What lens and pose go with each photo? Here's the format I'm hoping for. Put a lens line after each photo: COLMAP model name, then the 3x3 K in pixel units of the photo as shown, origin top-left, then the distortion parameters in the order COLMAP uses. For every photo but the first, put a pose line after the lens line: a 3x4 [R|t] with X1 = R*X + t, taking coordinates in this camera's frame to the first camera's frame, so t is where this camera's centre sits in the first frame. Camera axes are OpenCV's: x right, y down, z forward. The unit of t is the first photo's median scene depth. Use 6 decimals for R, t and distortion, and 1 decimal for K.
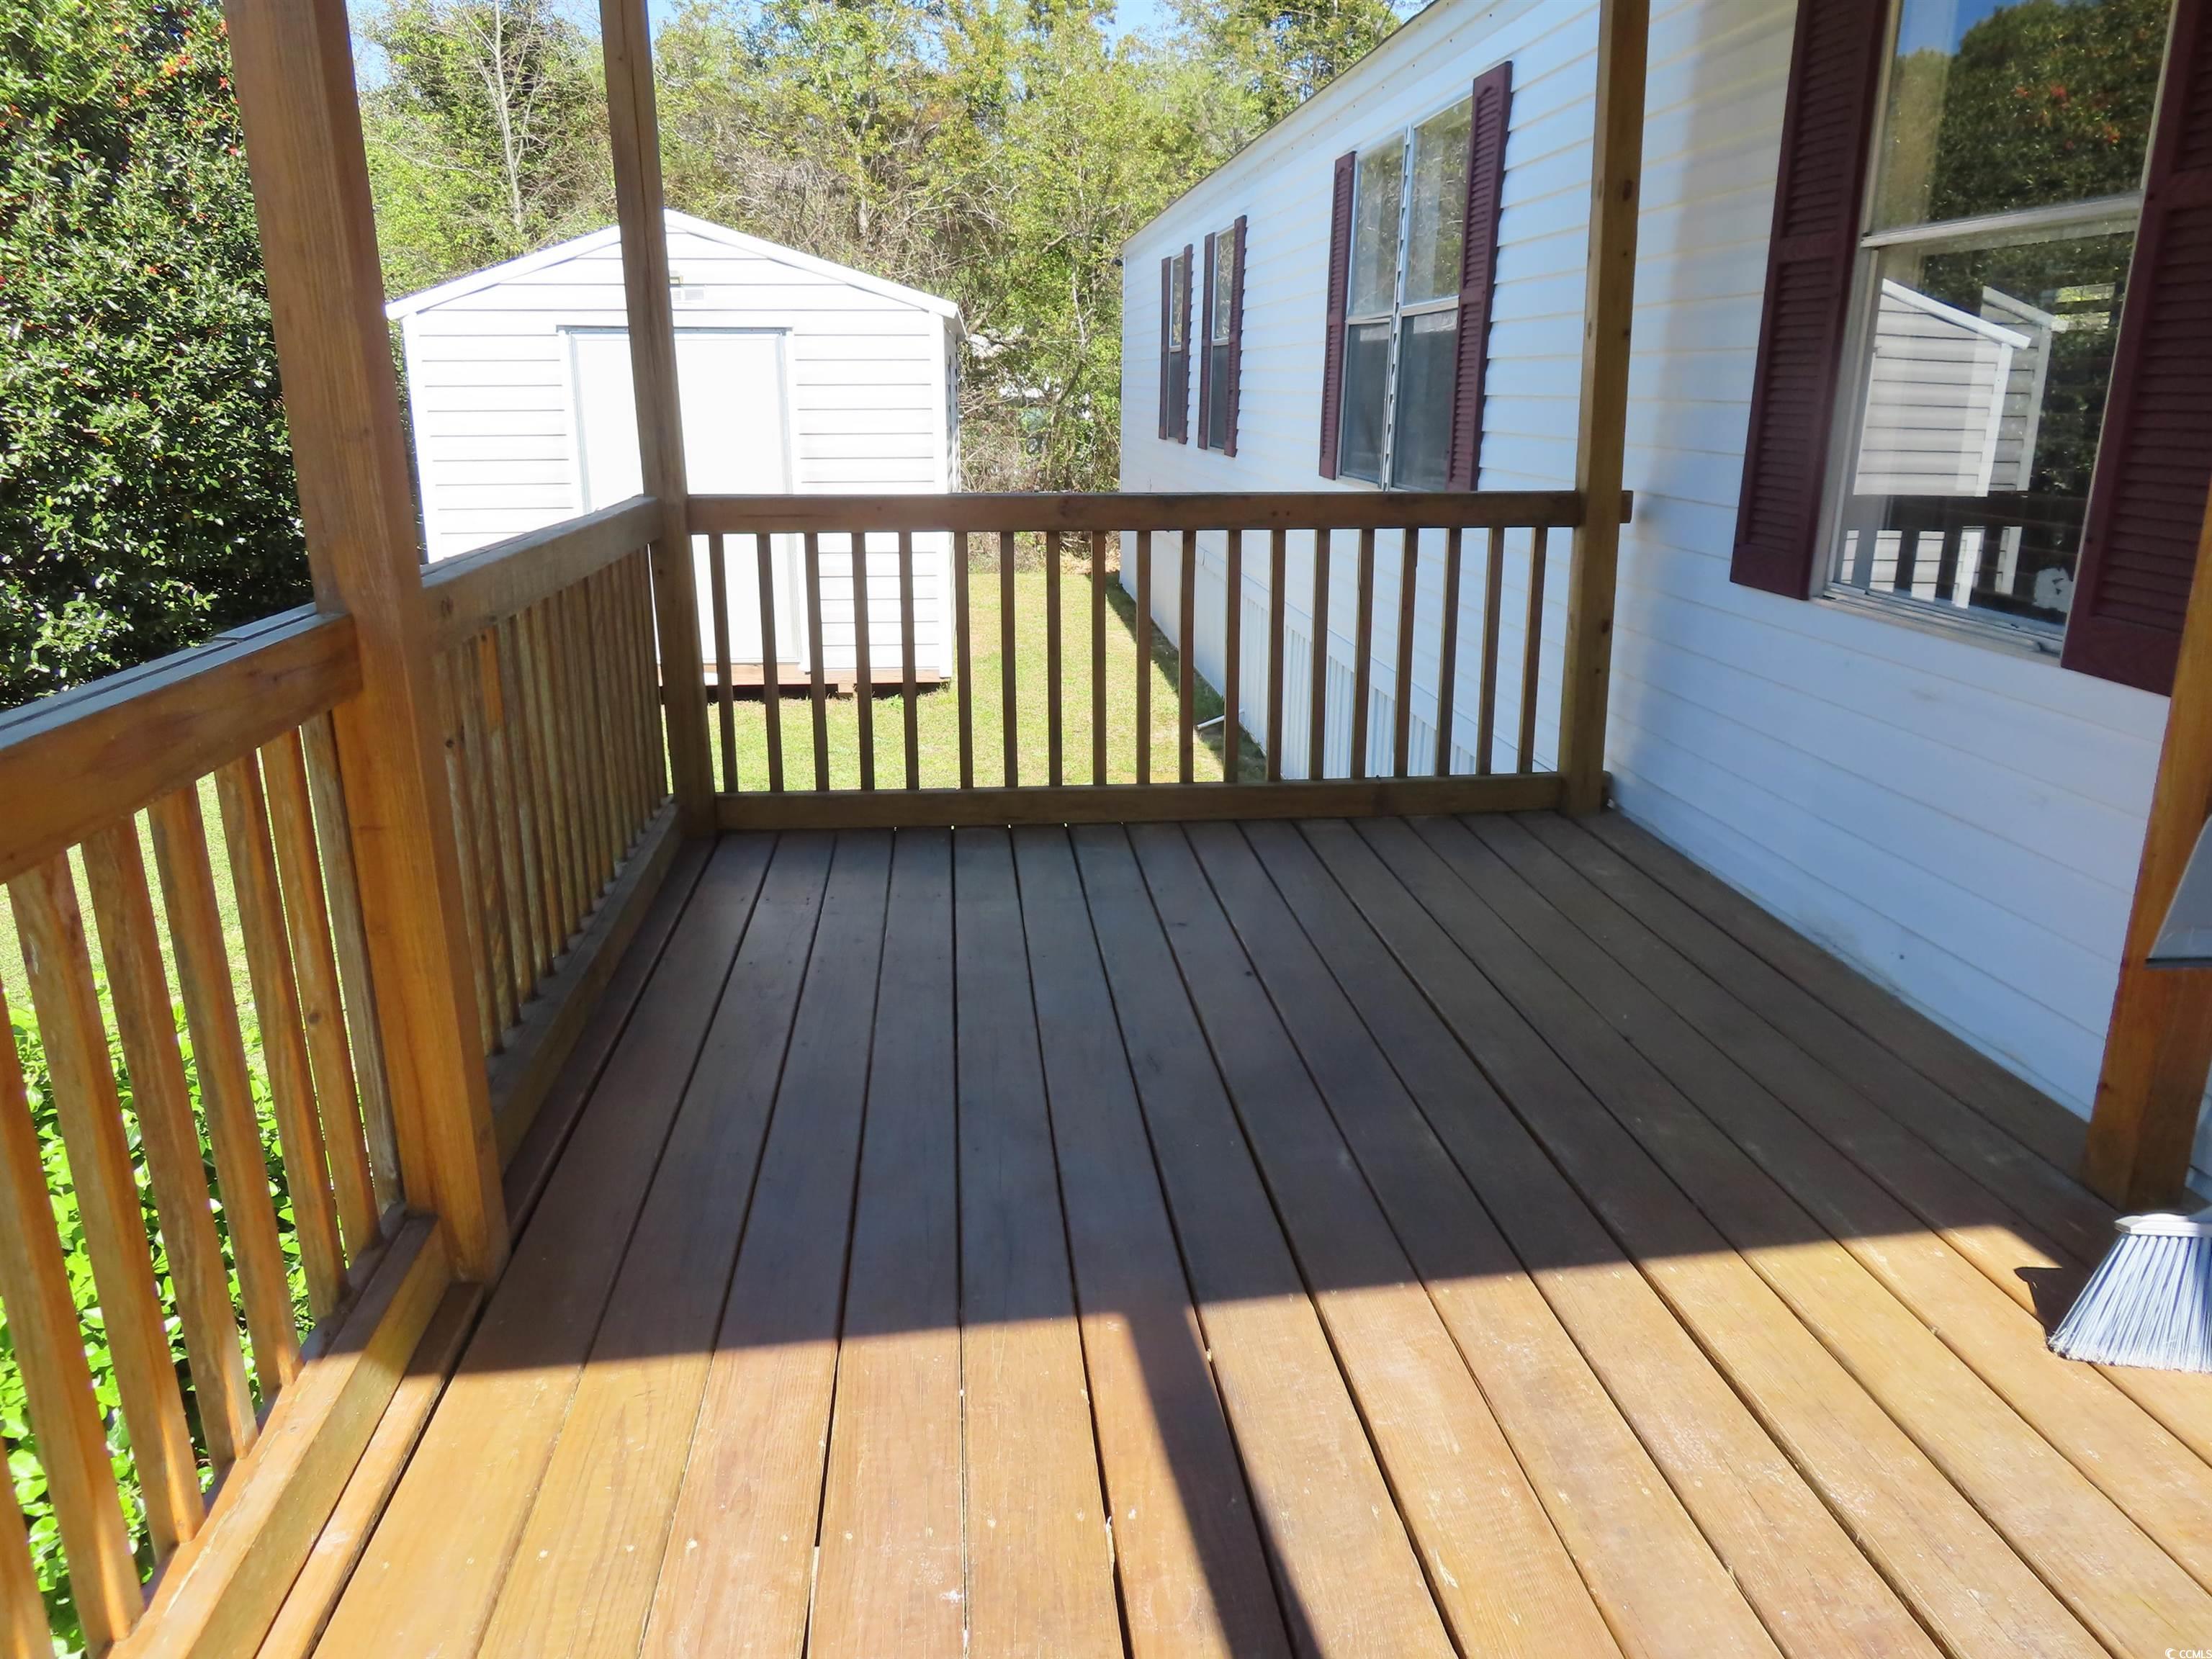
lens RADIAL K [[1520.8, 0, 1110.1], [0, 1520.8, 863.6], [0, 0, 1]] dist [-0.017038, -0.001715]
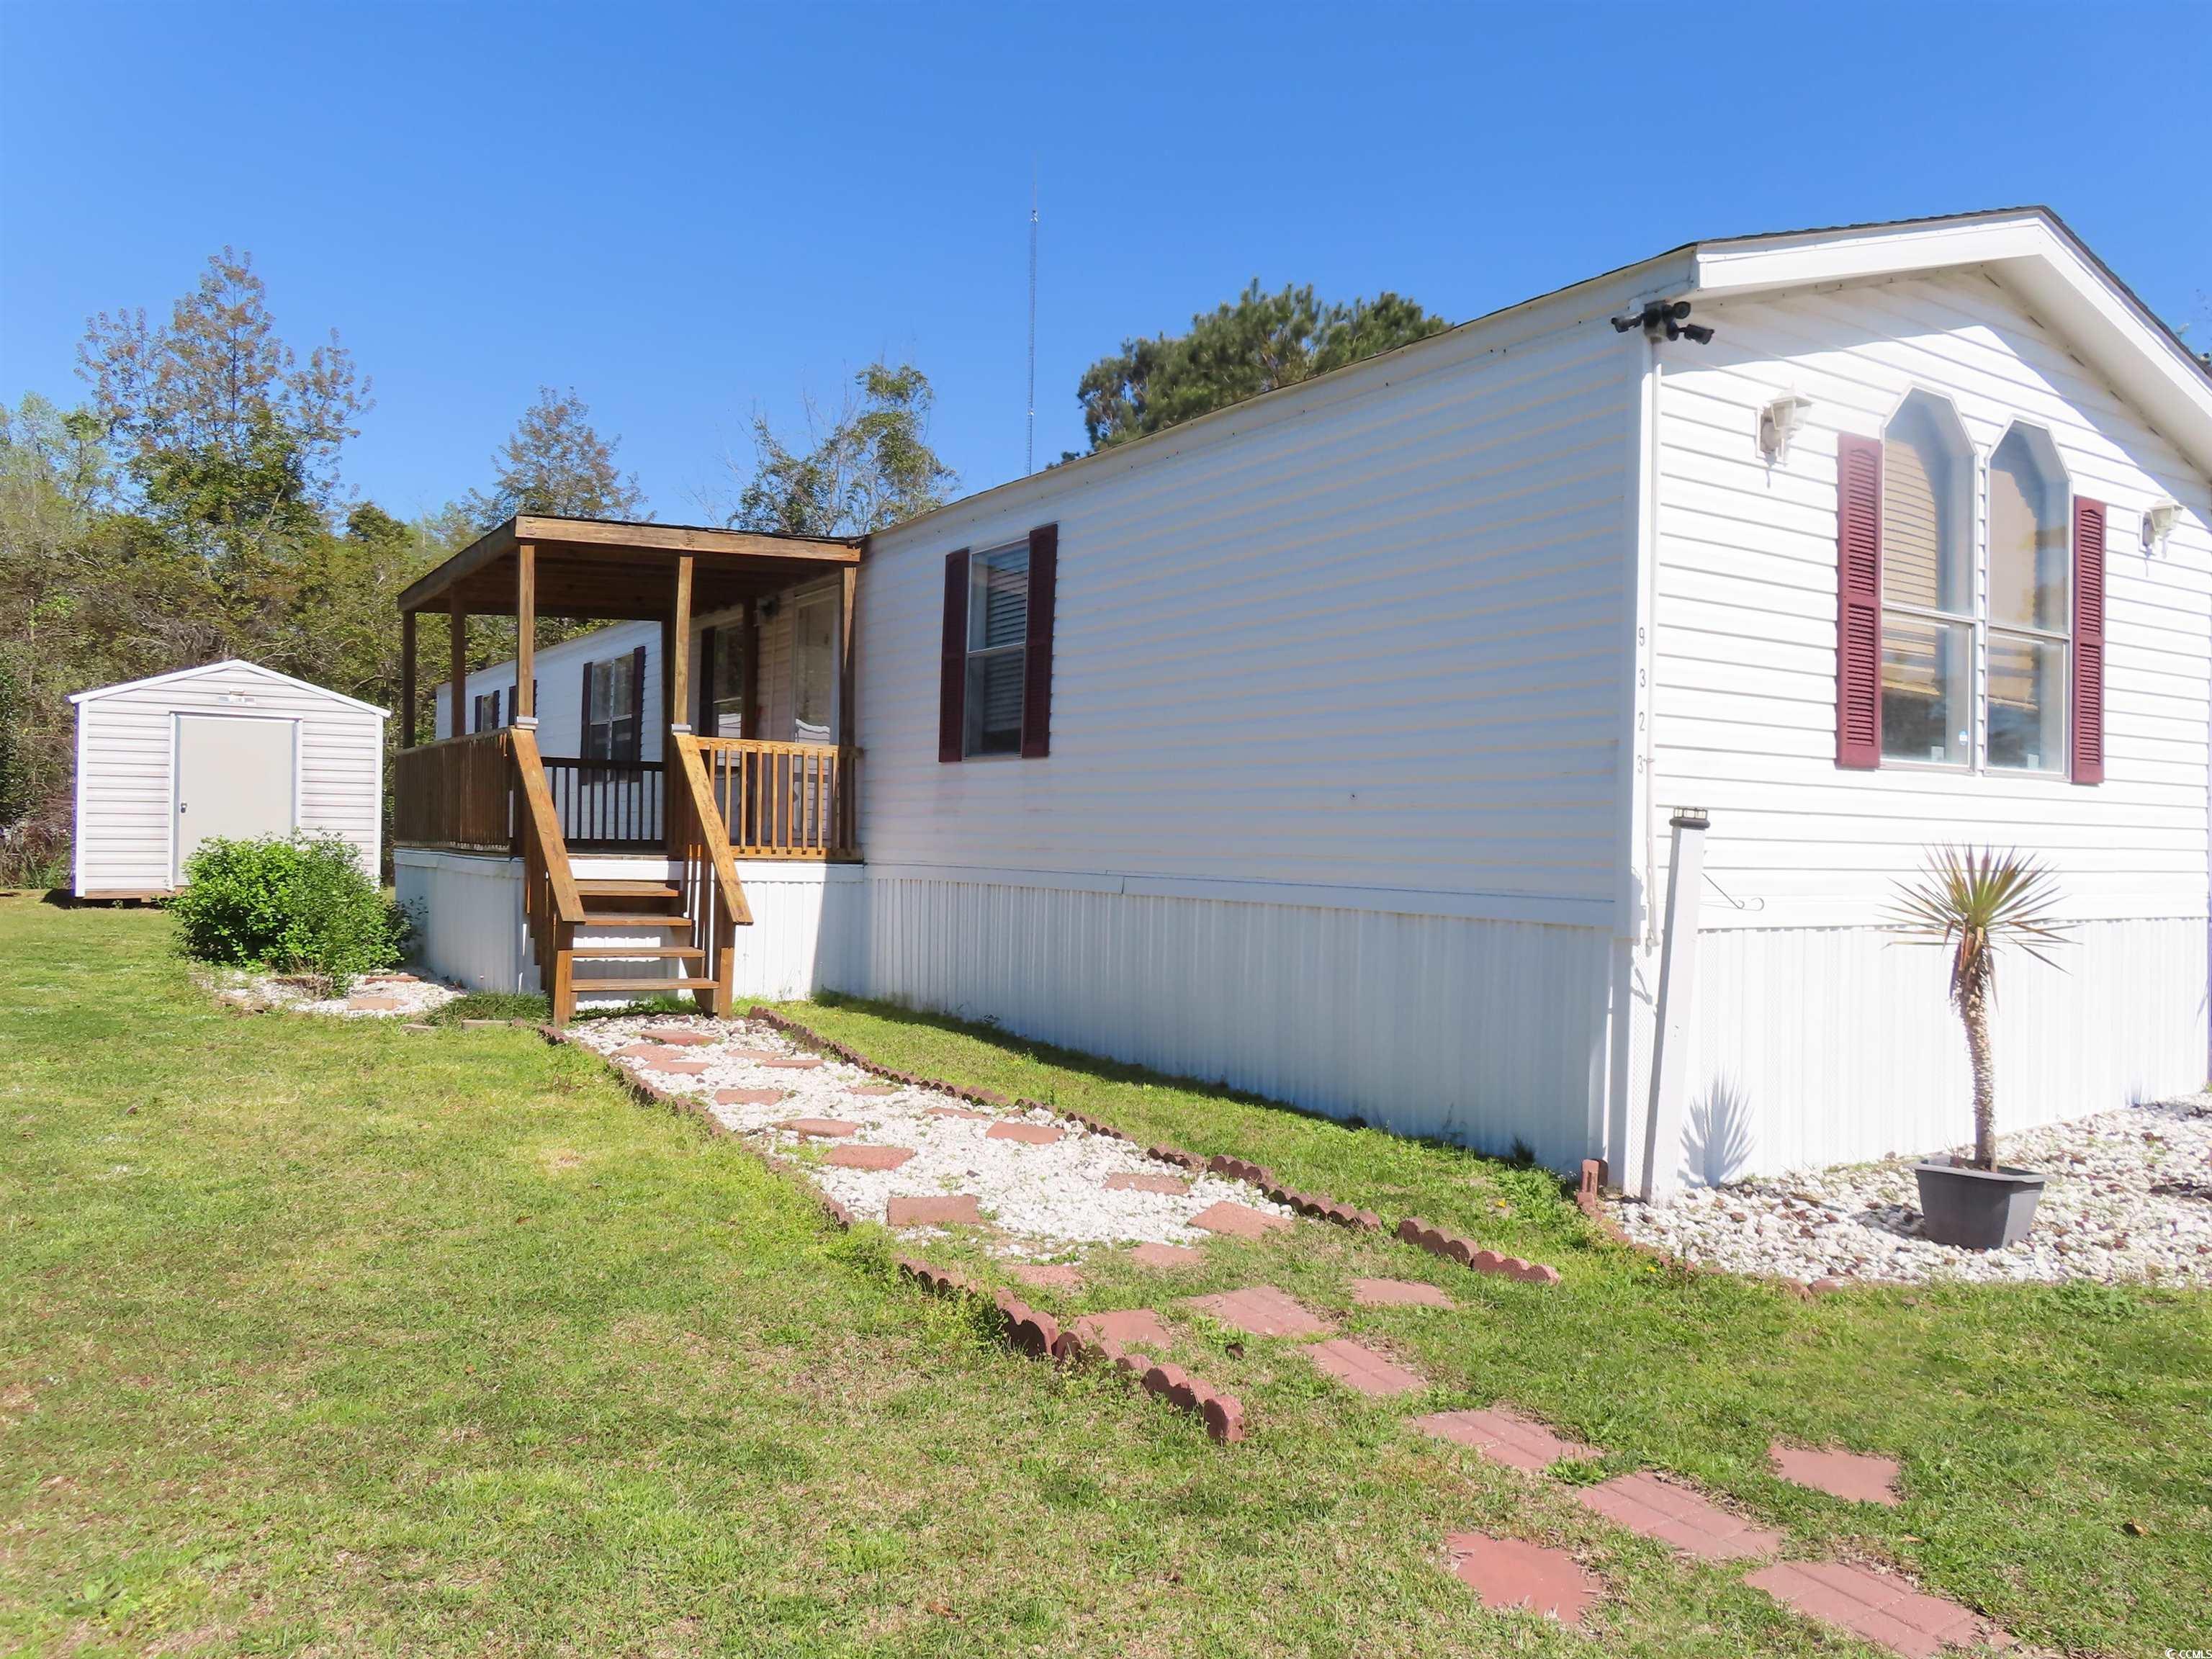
lens RADIAL K [[1578.0, 0, 1106.8], [0, 1578.0, 839.3], [0, 0, 1]] dist [-0.005892, -0.003826]
pose [[0.885352, 0.011748, 0.464773, -0.229454], [0.124822, 0.956972, -0.261963, 0.475326], [-0.447852, 0.289943, 0.845790, -1.185637]]
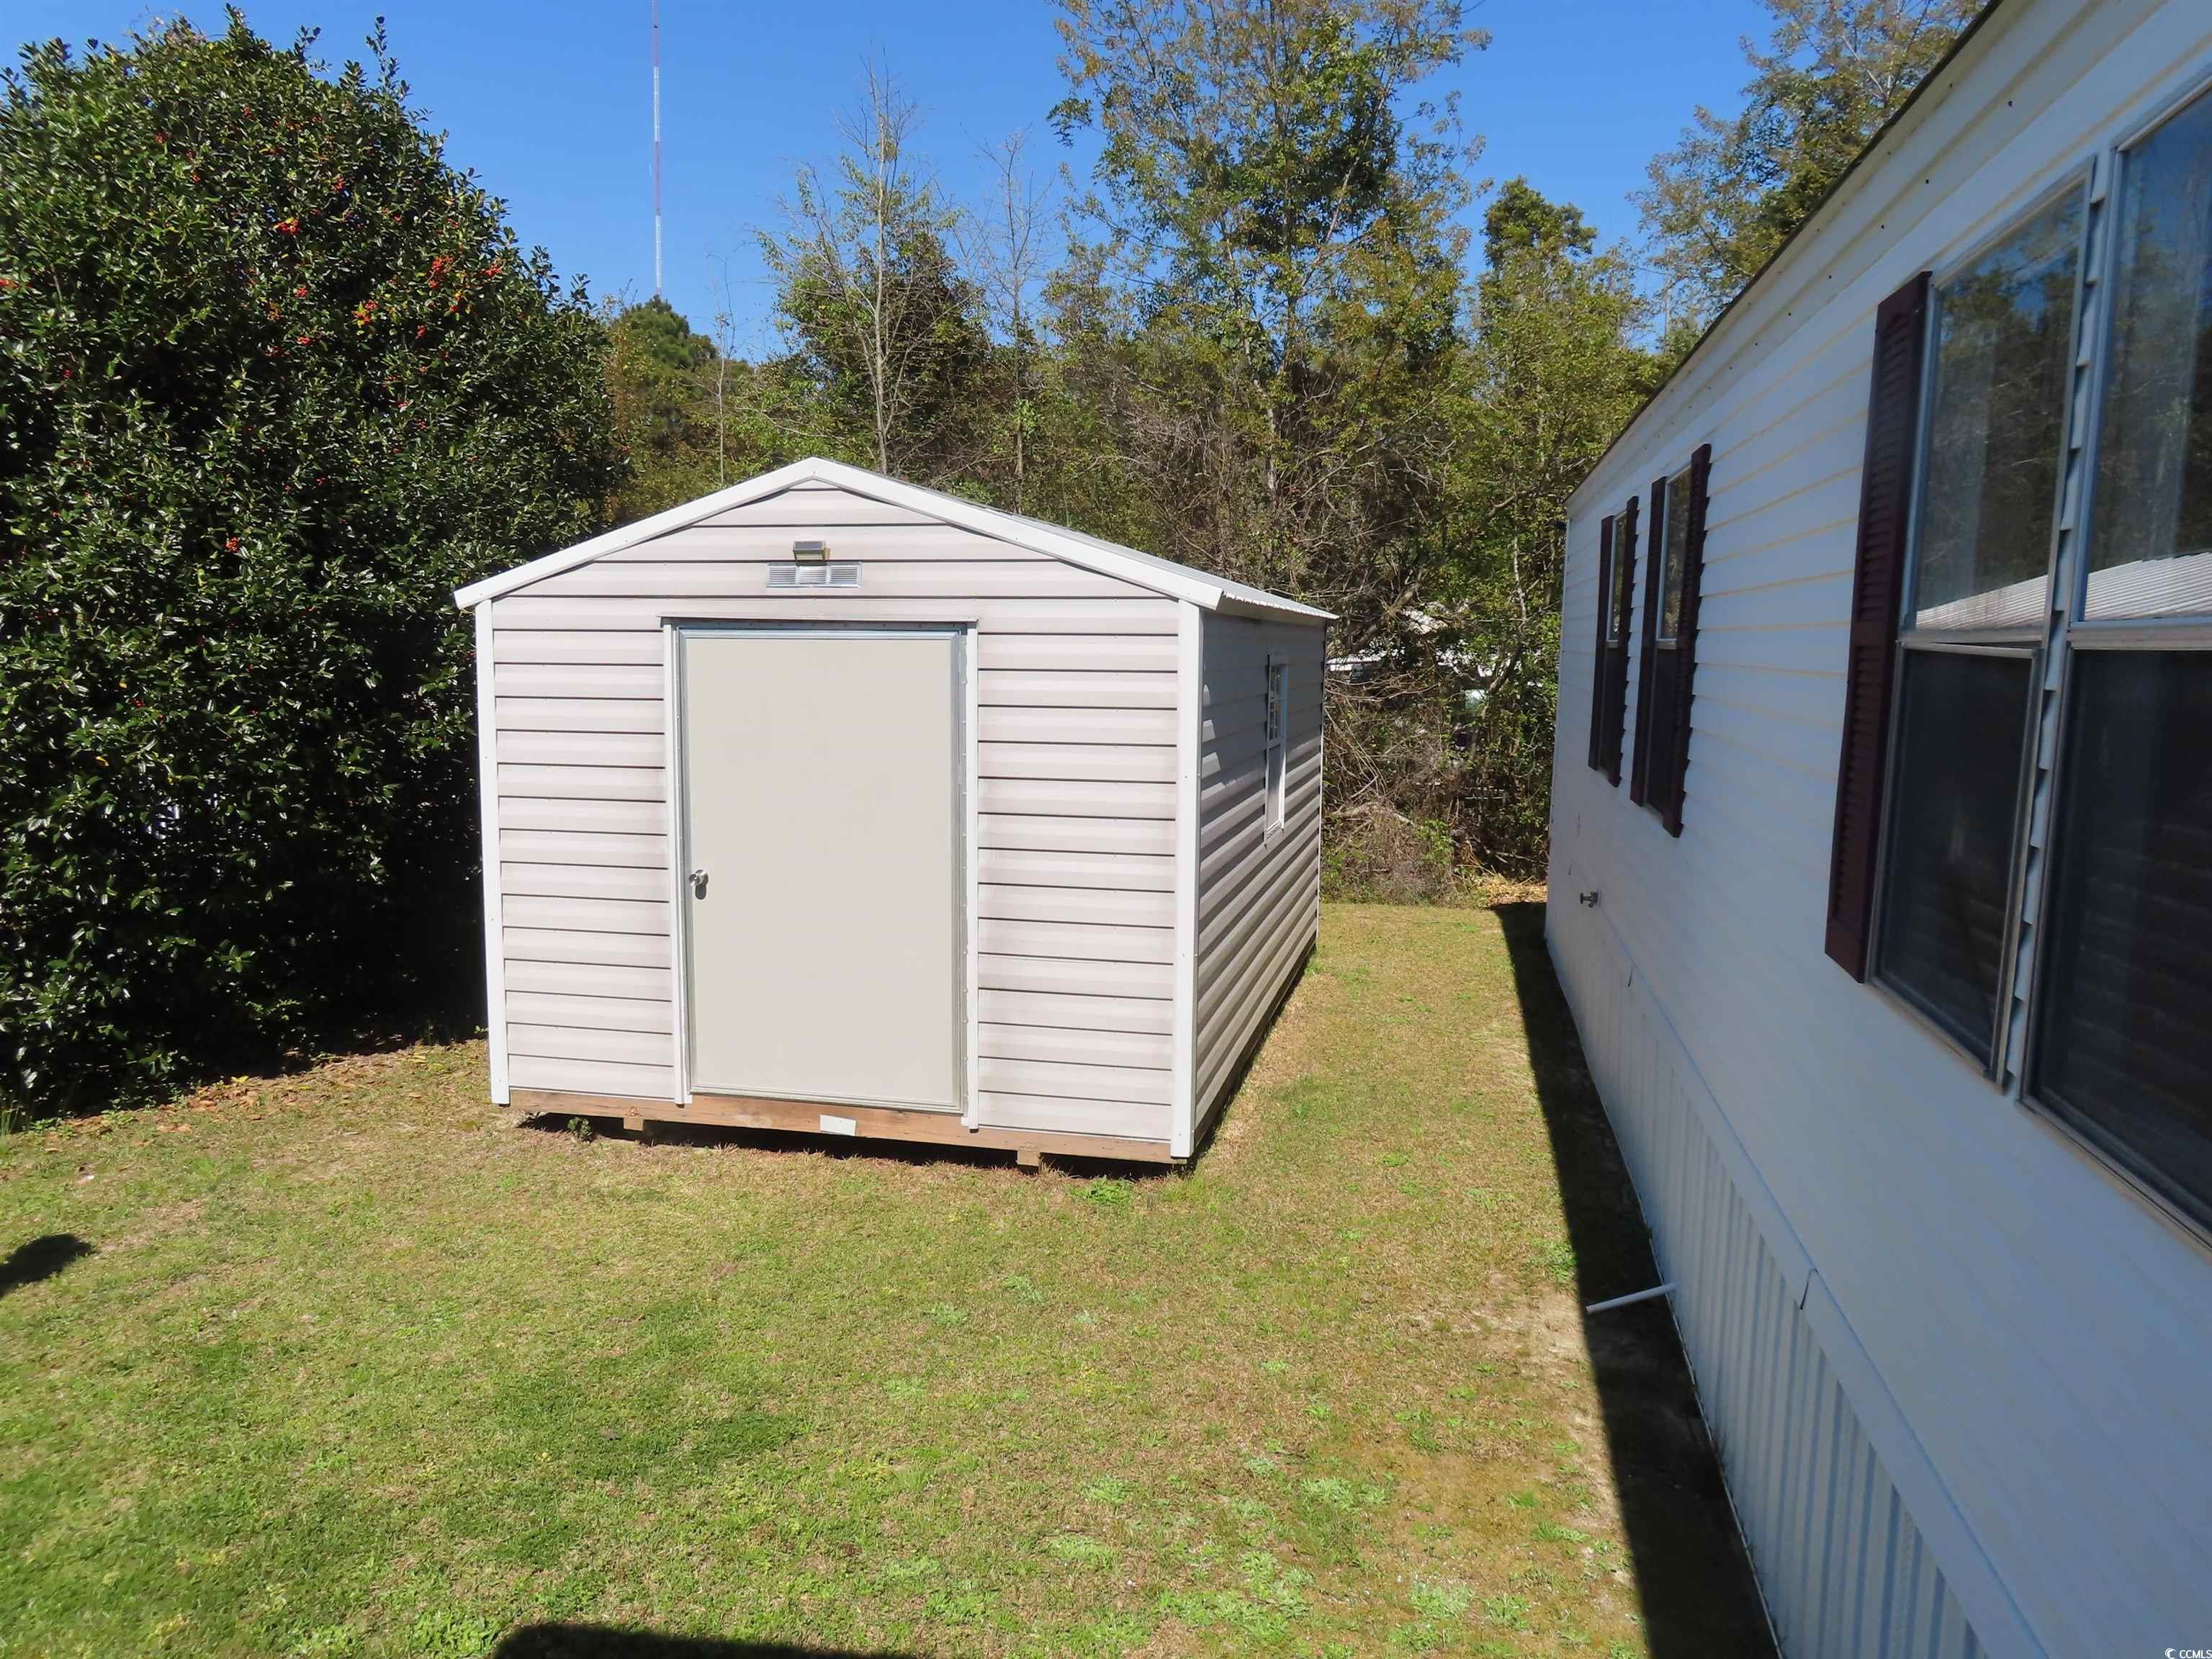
lens RADIAL K [[1578.0, 0, 1106.8], [0, 1578.0, 839.3], [0, 0, 1]] dist [-0.005892, -0.003826]
pose [[0.953166, 0.044600, -0.299142, 0.055355], [-0.098663, 0.980814, -0.168138, -0.146880], [0.285903, 0.189777, 0.939278, 0.377157]]
